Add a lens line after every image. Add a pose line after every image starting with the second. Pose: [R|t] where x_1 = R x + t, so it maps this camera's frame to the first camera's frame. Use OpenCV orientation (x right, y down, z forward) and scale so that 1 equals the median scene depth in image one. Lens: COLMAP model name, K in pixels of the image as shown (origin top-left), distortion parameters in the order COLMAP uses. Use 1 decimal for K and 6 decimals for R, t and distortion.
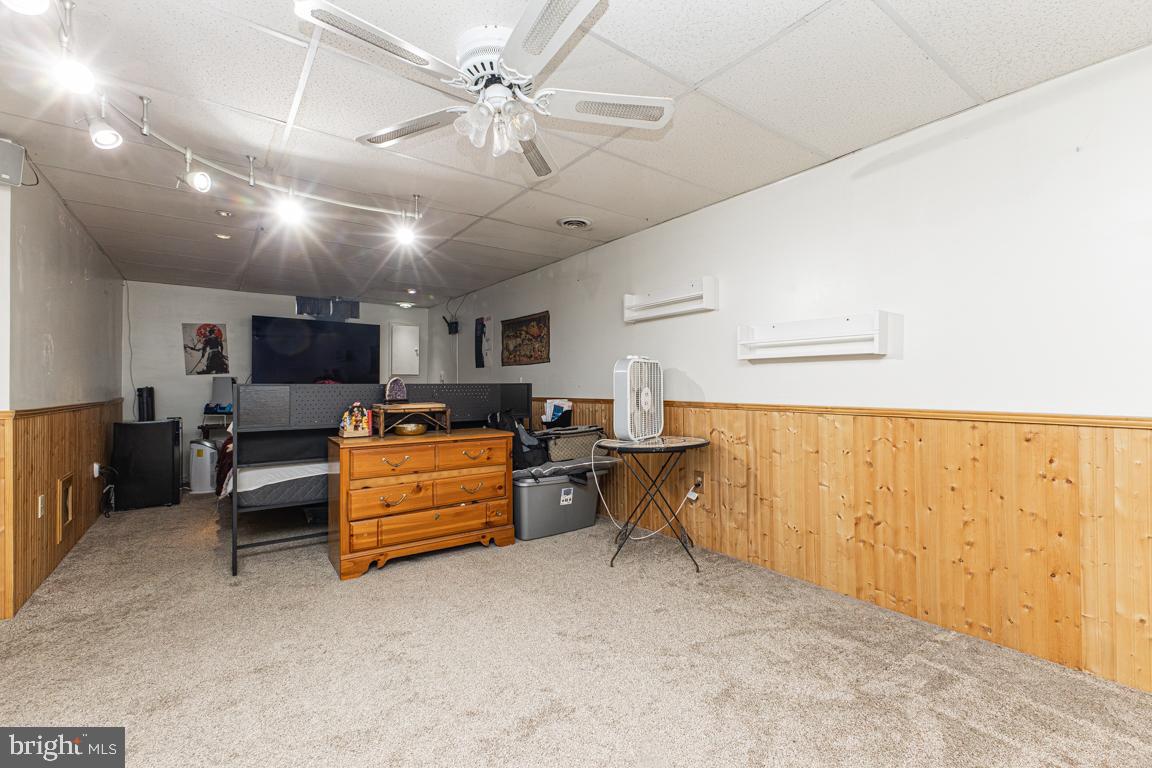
lens RADIAL K [[498.1, 0, 577.4], [0, 498.1, 379.2], [0, 0, 1]] dist [0.005241, -0.000173]
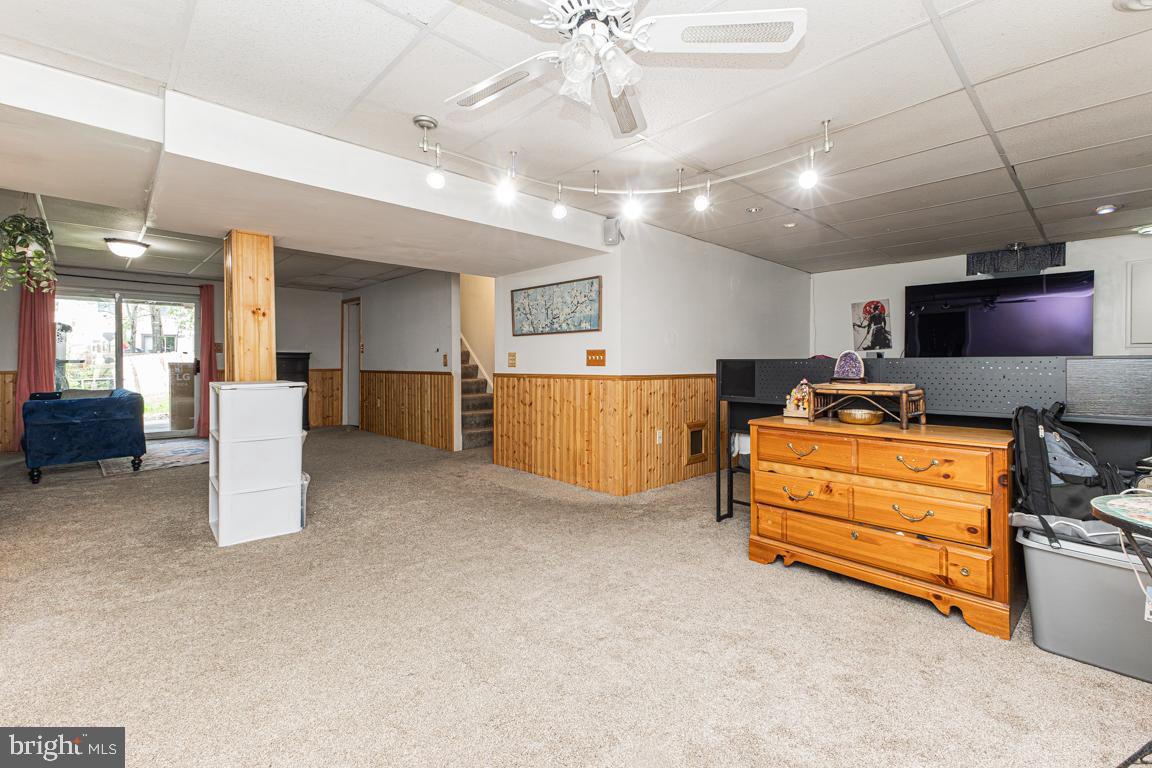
lens RADIAL K [[498.1, 0, 561.5], [0, 498.1, 363.2], [0, 0, 1]] dist [0.005241, -0.000173]
pose [[0.112128, 0.003677, -0.993687, 0.384221], [0.014051, 0.999887, 0.005286, 0.005783], [0.993594, -0.014555, 0.112064, 0.438998]]
